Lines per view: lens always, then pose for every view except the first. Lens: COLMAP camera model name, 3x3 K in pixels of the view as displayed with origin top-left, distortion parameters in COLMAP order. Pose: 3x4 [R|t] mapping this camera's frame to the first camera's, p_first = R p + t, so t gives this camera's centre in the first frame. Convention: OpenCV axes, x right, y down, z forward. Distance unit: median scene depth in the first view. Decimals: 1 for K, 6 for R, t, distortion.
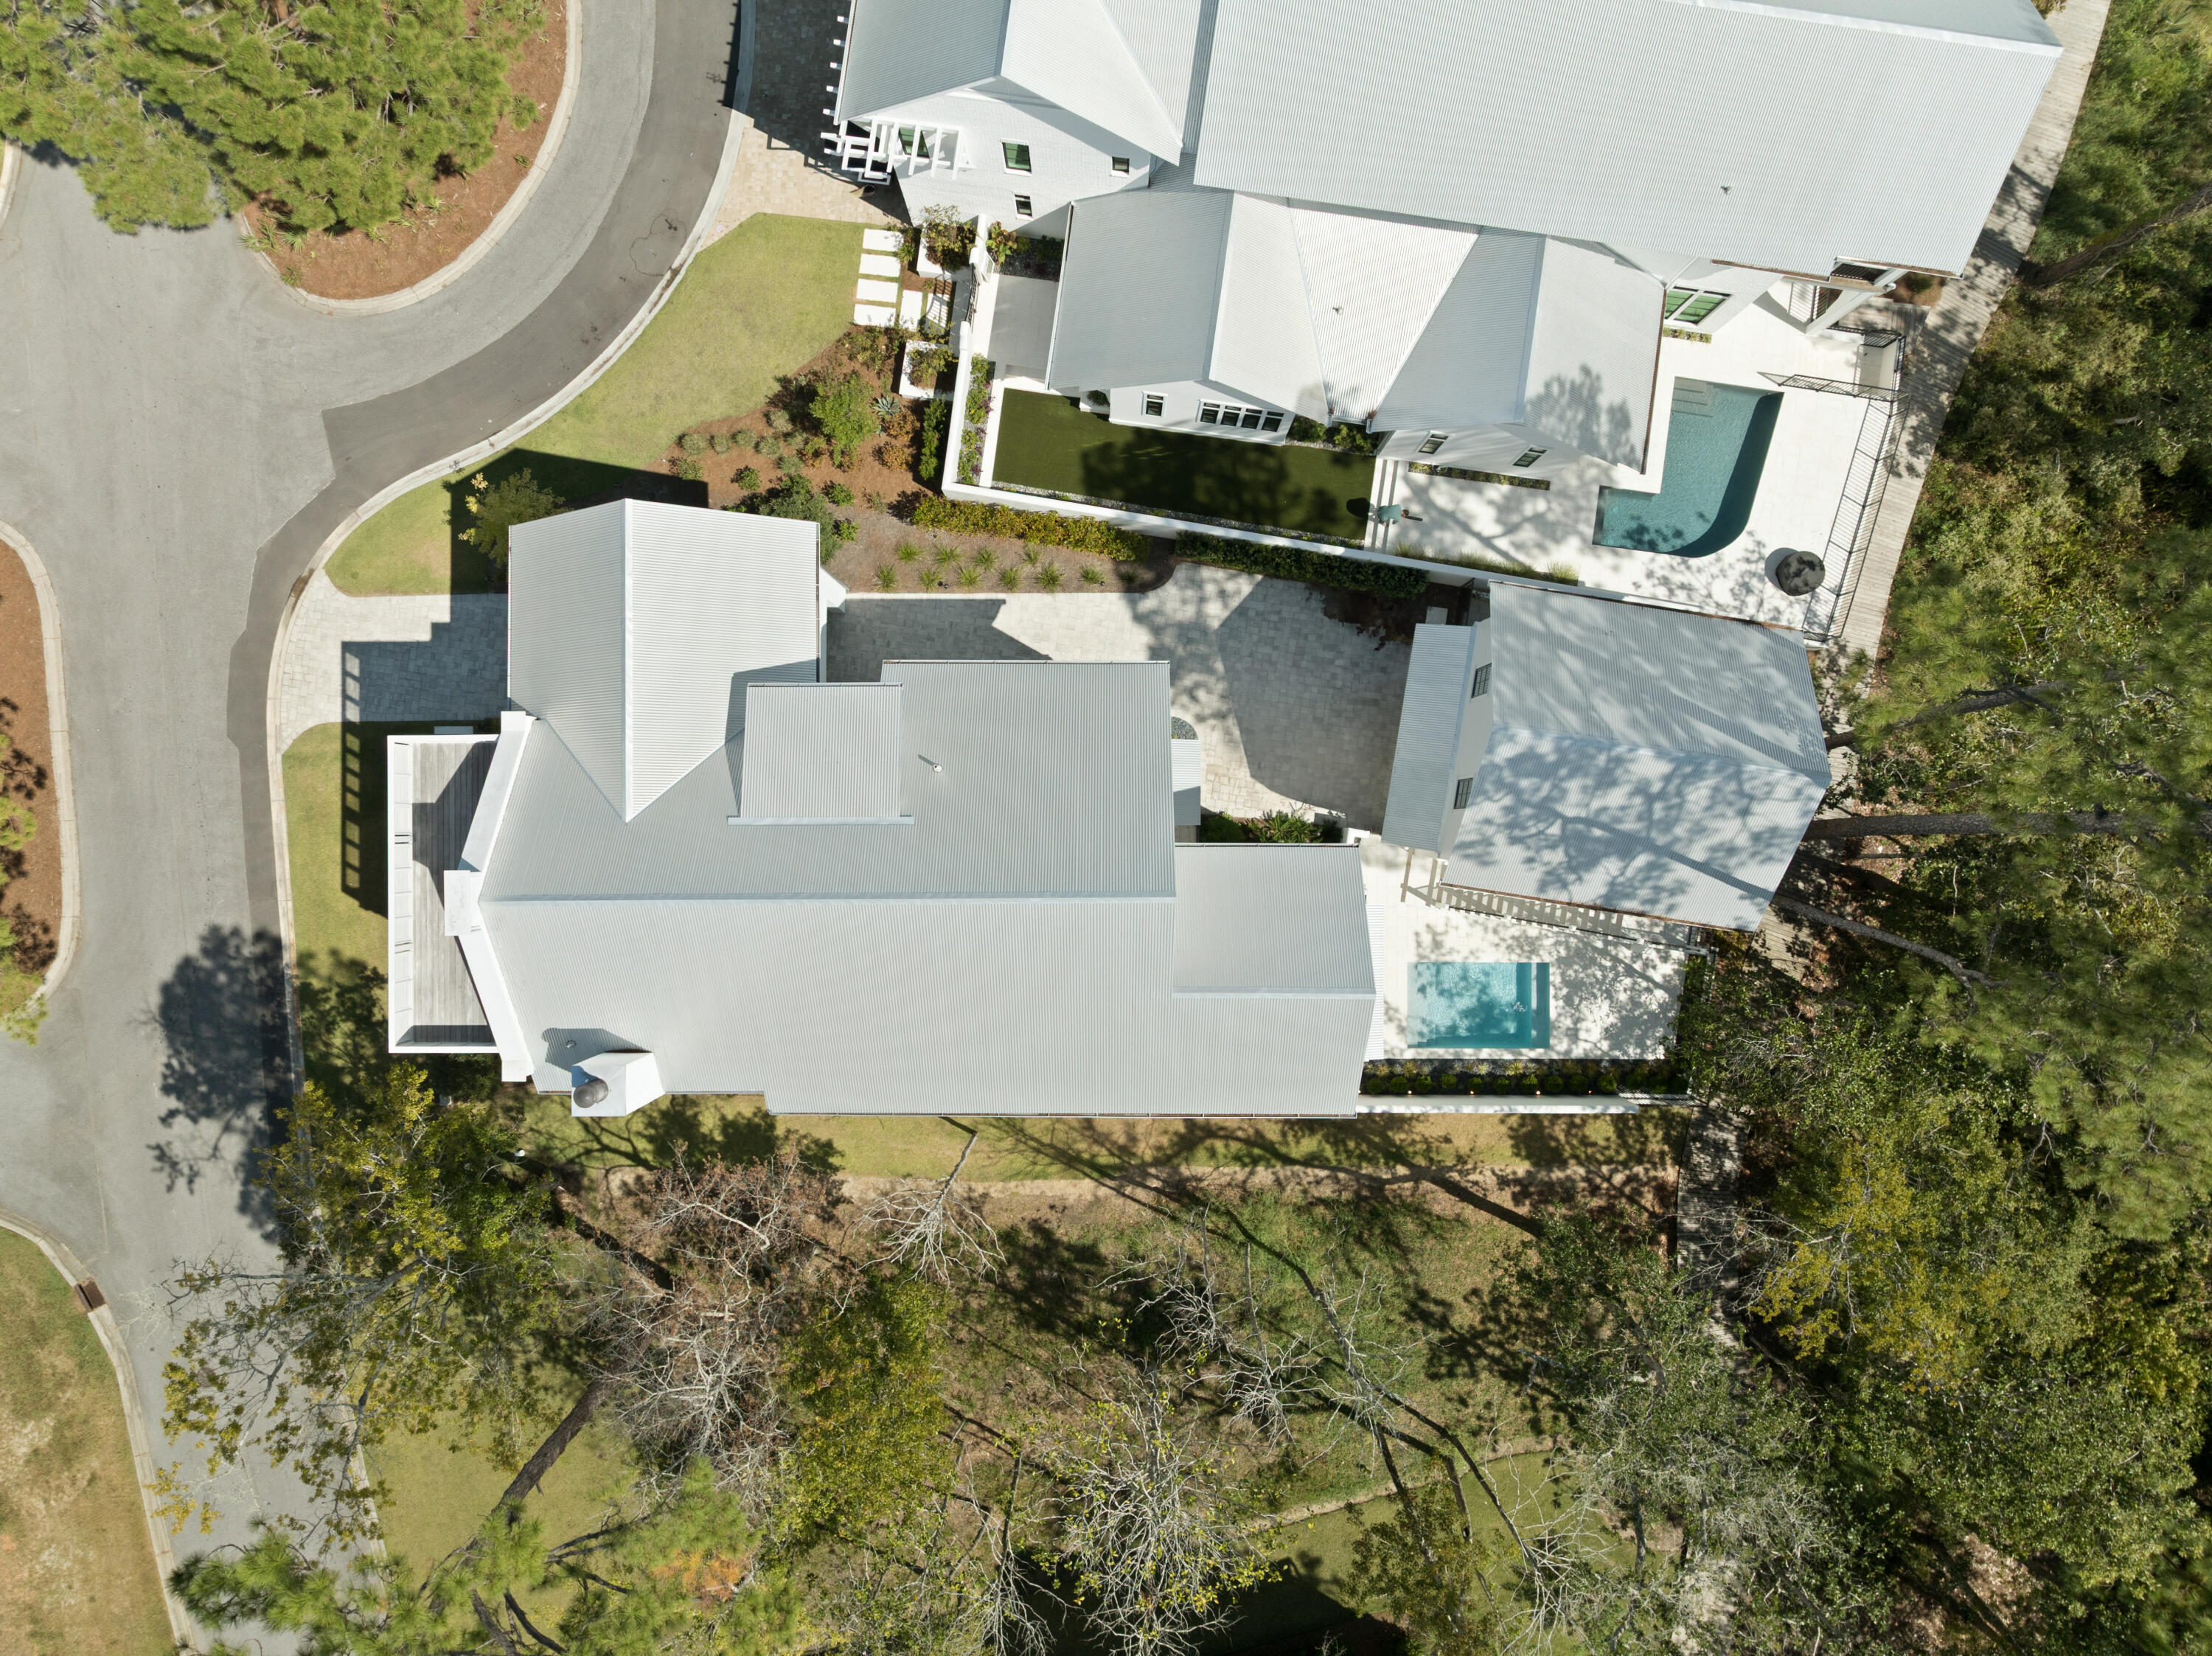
lens RADIAL K [[1584.9, 0, 1111.8], [0, 1584.9, 835.1], [0, 0, 1]] dist [-0.035359, 0.006362]
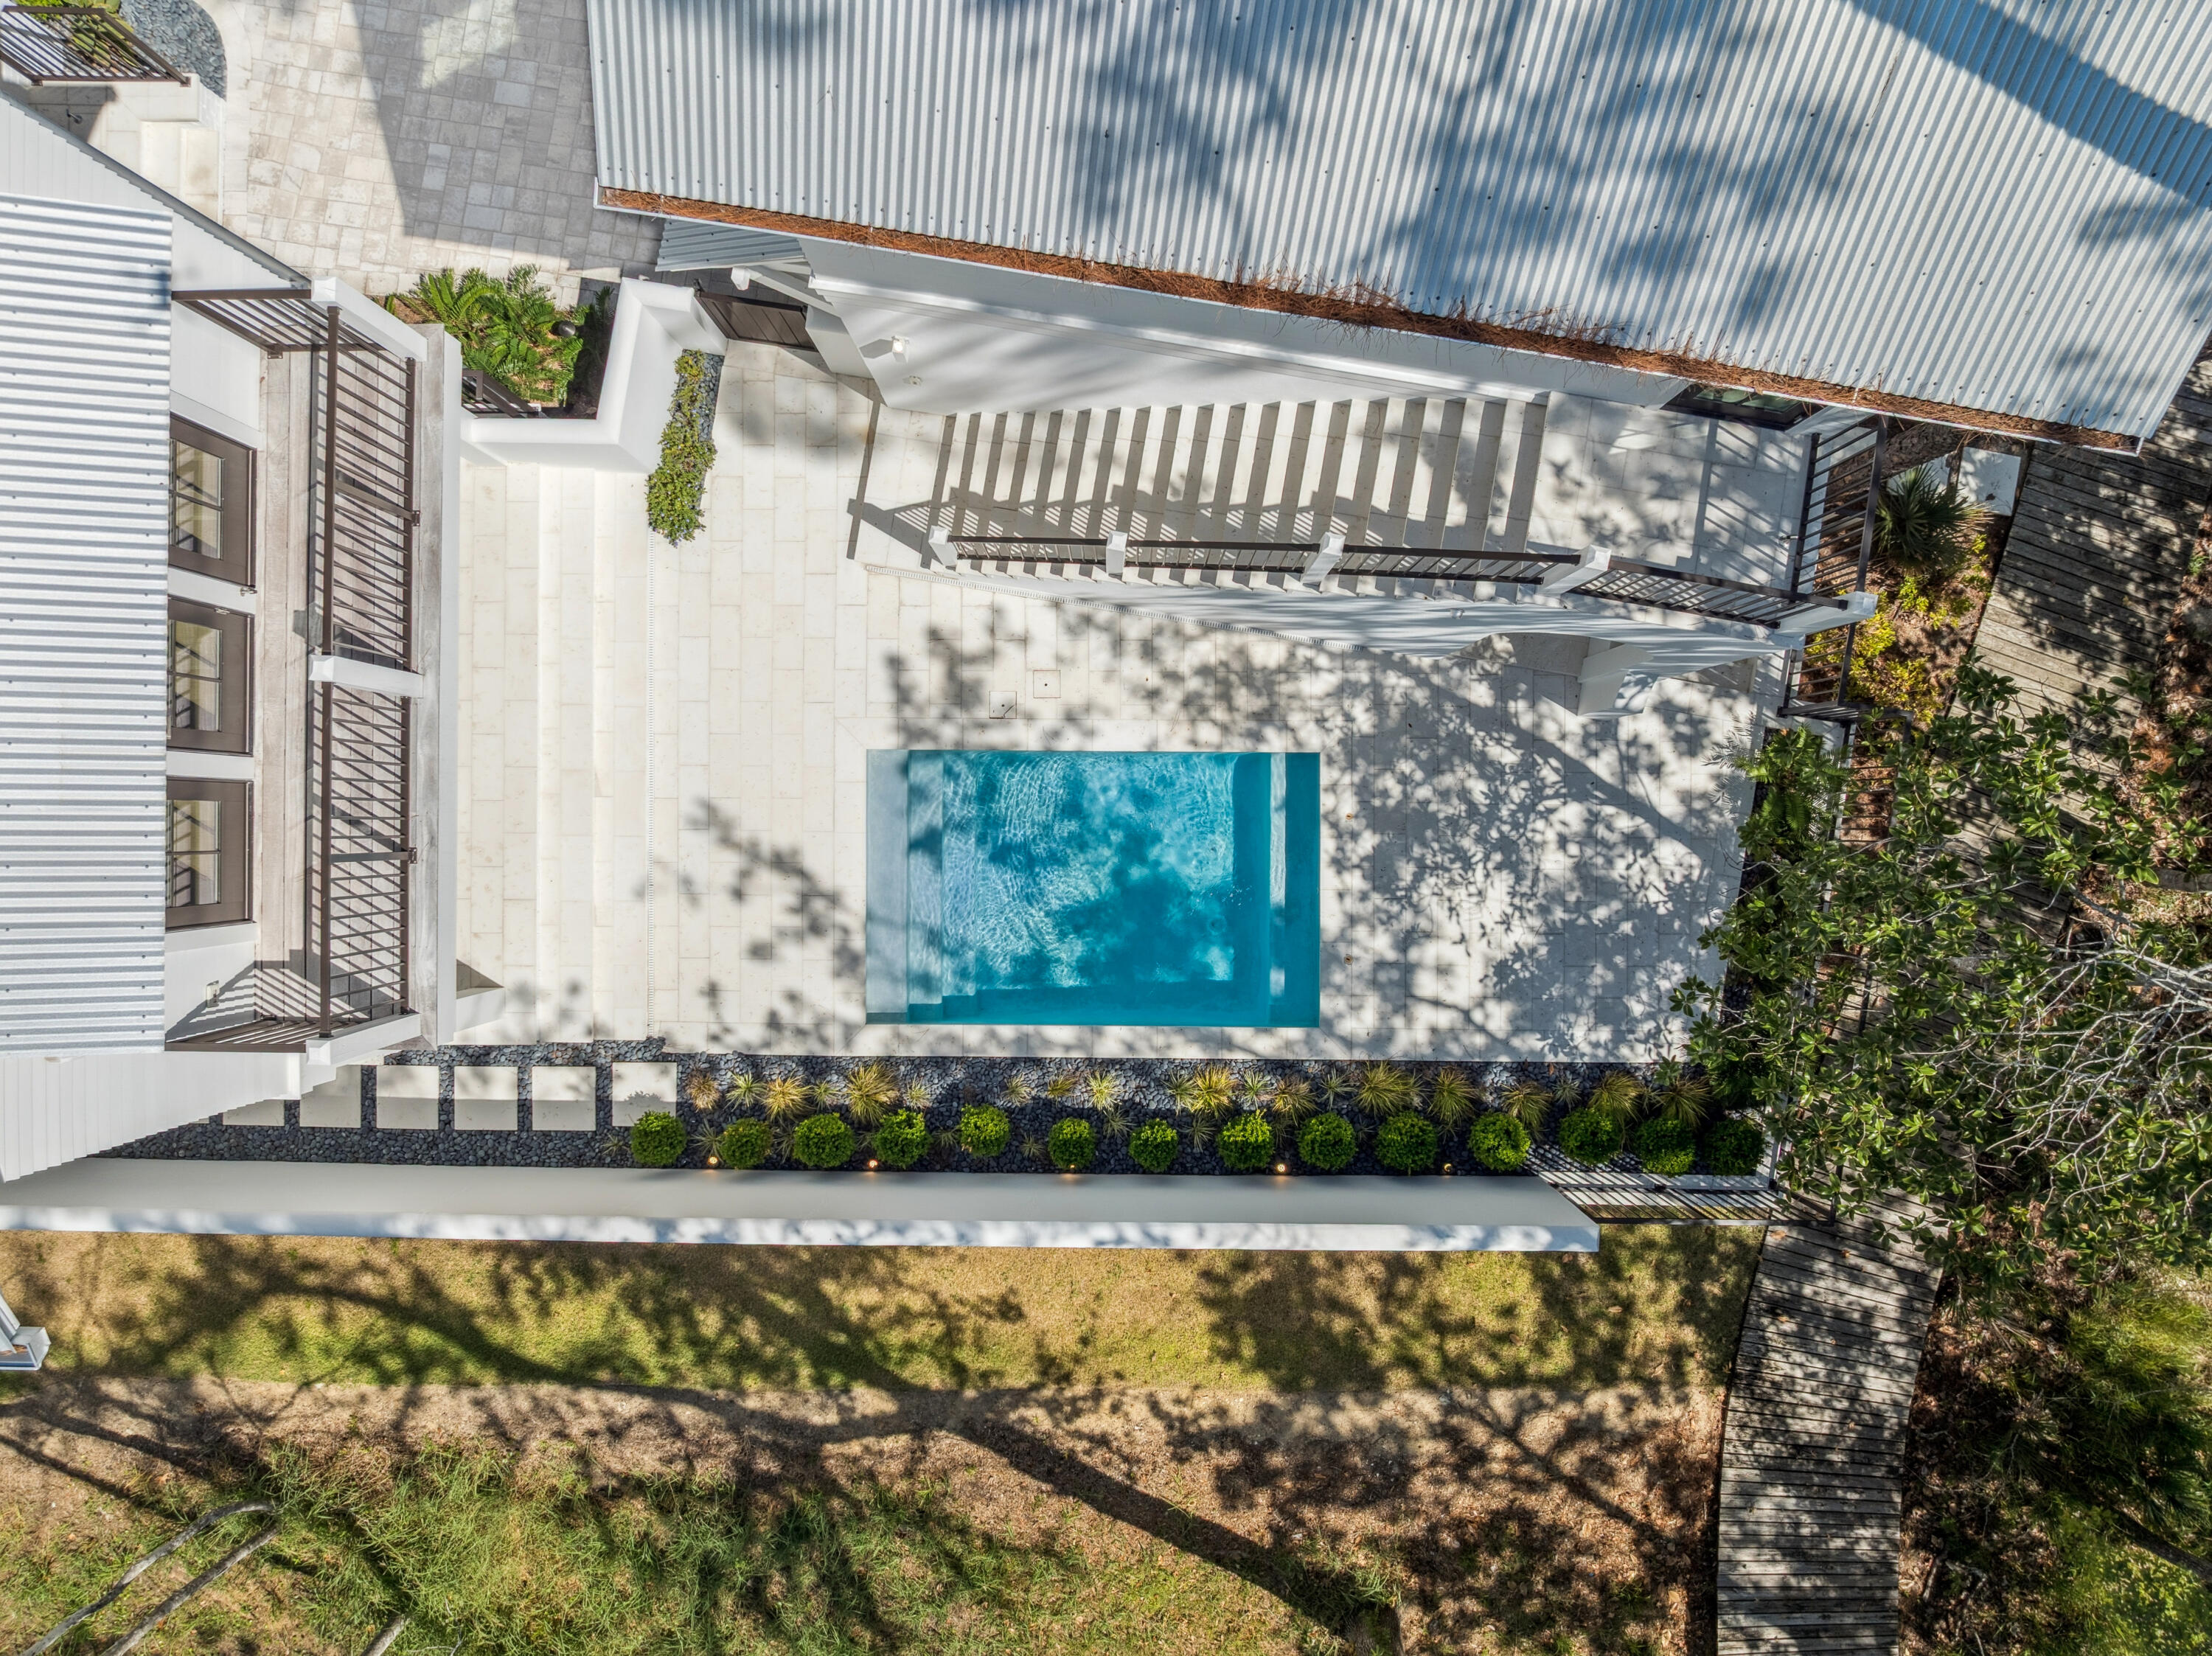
lens RADIAL K [[1584.9, 0, 1100.5], [0, 1584.9, 825.3], [0, 0, 1]] dist [-0.035359, 0.006362]
pose [[0.999983, 0.005545, 0.001602, 0.229913], [-0.005541, 0.999982, -0.002289, 0.094885], [-0.001615, 0.002280, 0.999996, 0.677876]]
